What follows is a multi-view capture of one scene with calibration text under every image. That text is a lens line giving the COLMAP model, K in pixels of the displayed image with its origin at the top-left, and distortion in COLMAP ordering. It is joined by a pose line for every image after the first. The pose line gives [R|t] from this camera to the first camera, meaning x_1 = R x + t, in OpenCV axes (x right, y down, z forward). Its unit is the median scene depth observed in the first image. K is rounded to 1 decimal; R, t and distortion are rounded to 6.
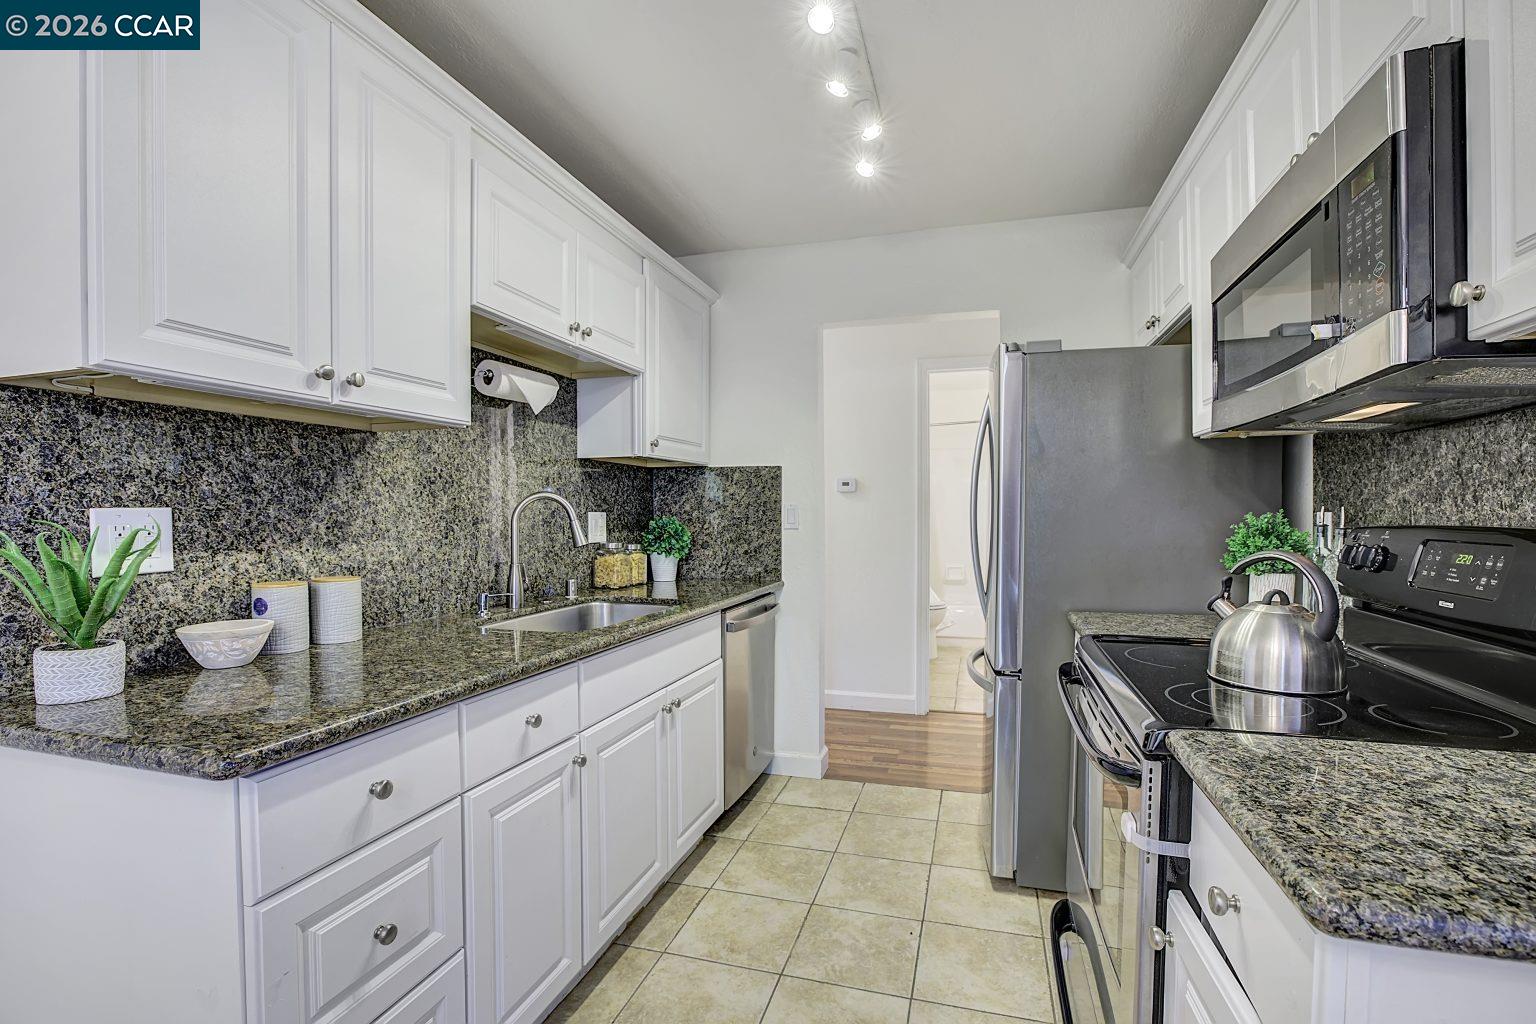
lens RADIAL K [[680.1, 0, 782.7], [0, 680.1, 528.5], [0, 0, 1]] dist [-0.032253, 0.008231]
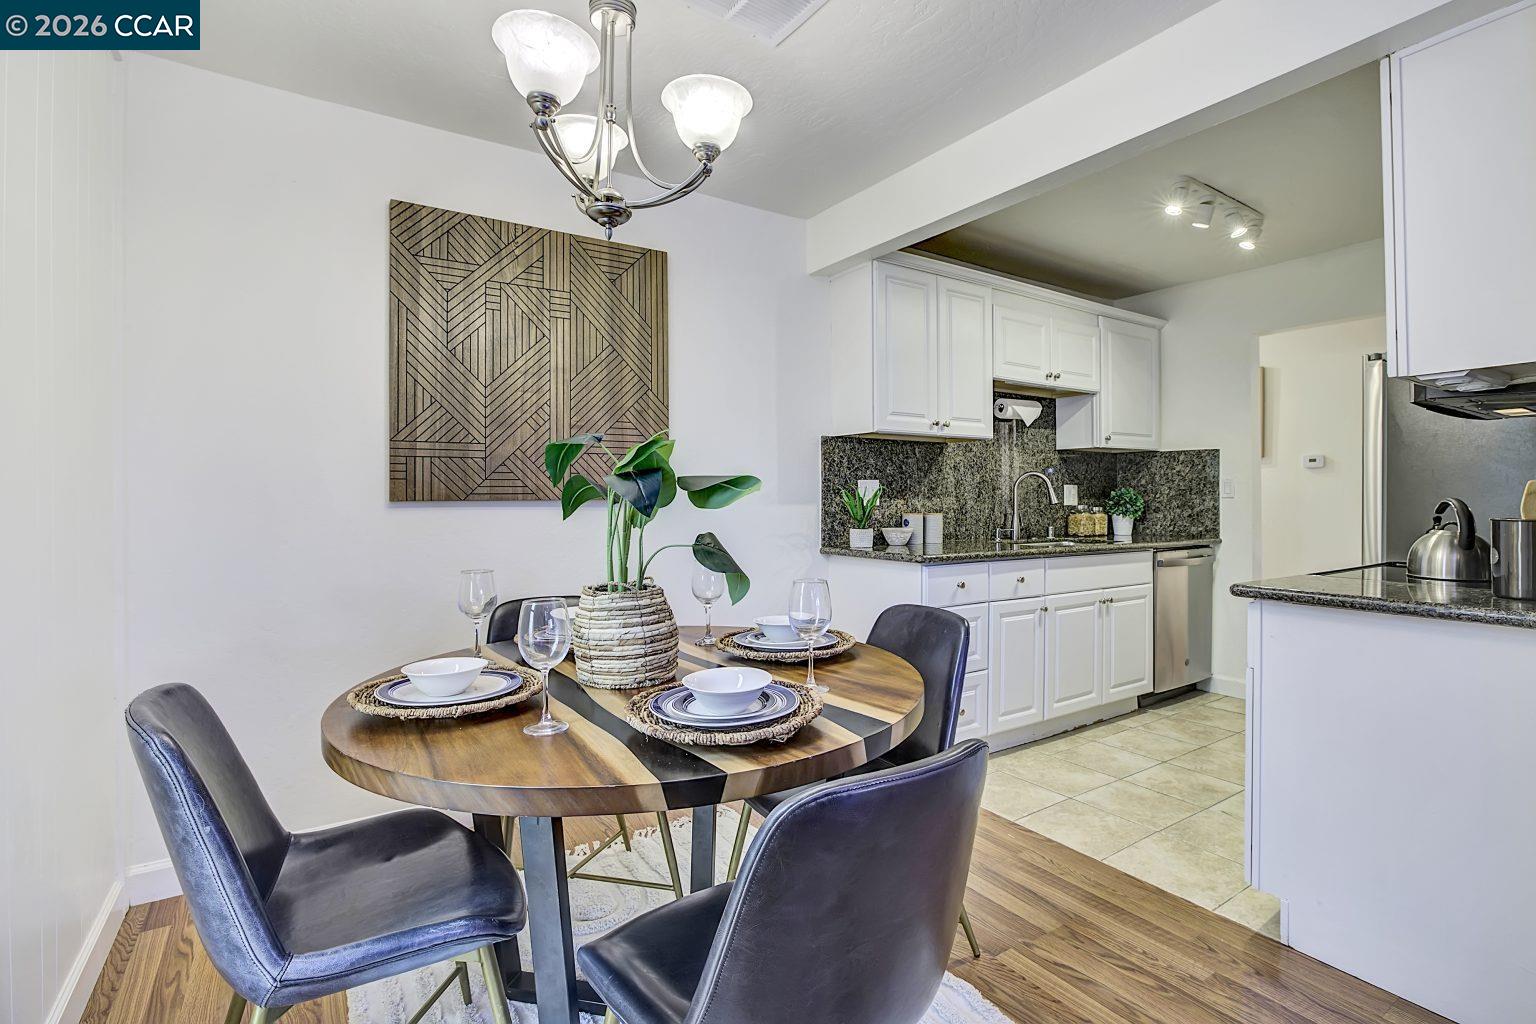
lens RADIAL K [[725.9, 0, 800.8], [0, 725.9, 494.9], [0, 0, 1]] dist [-0.029863, 0.003375]
pose [[0.778939, 0.000705, -0.627100, 0.440182], [-0.016307, 0.999684, -0.019131, 0.064267], [0.626888, 0.025128, 0.778704, -1.025078]]
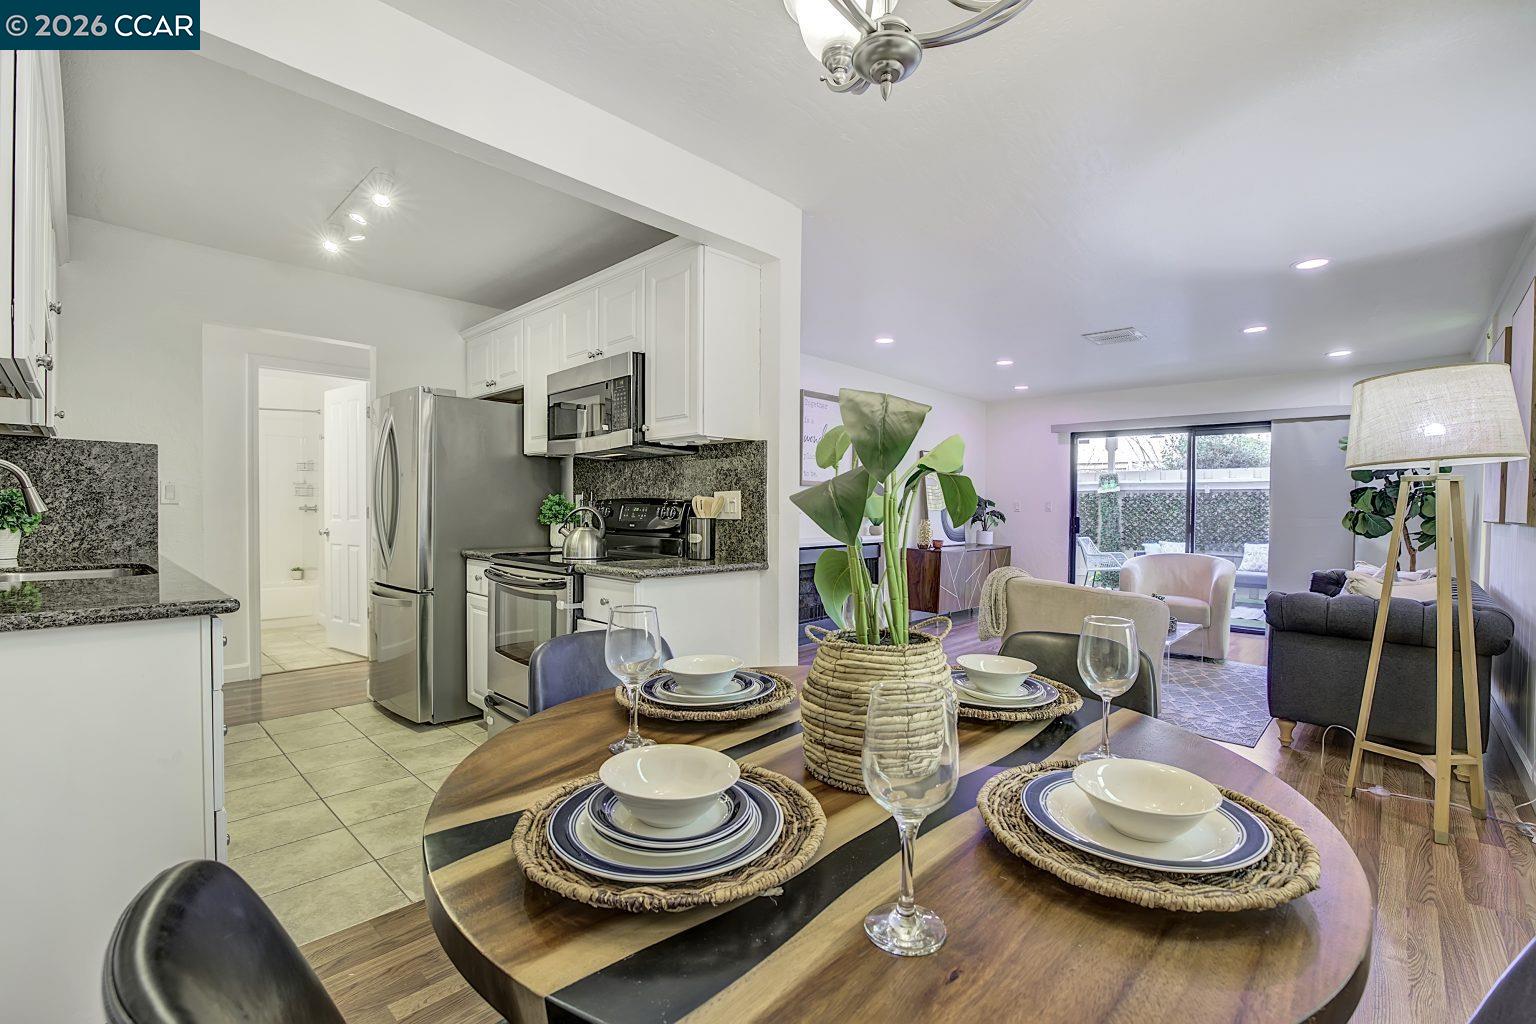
lens RADIAL K [[680.1, 0, 787.7], [0, 680.1, 522.6], [0, 0, 1]] dist [-0.032253, 0.008231]
pose [[0.454274, -0.012261, 0.890778, -0.905510], [0.011570, 0.999902, 0.007862, 0.062036], [-0.890787, 0.006735, 0.454372, -0.642171]]
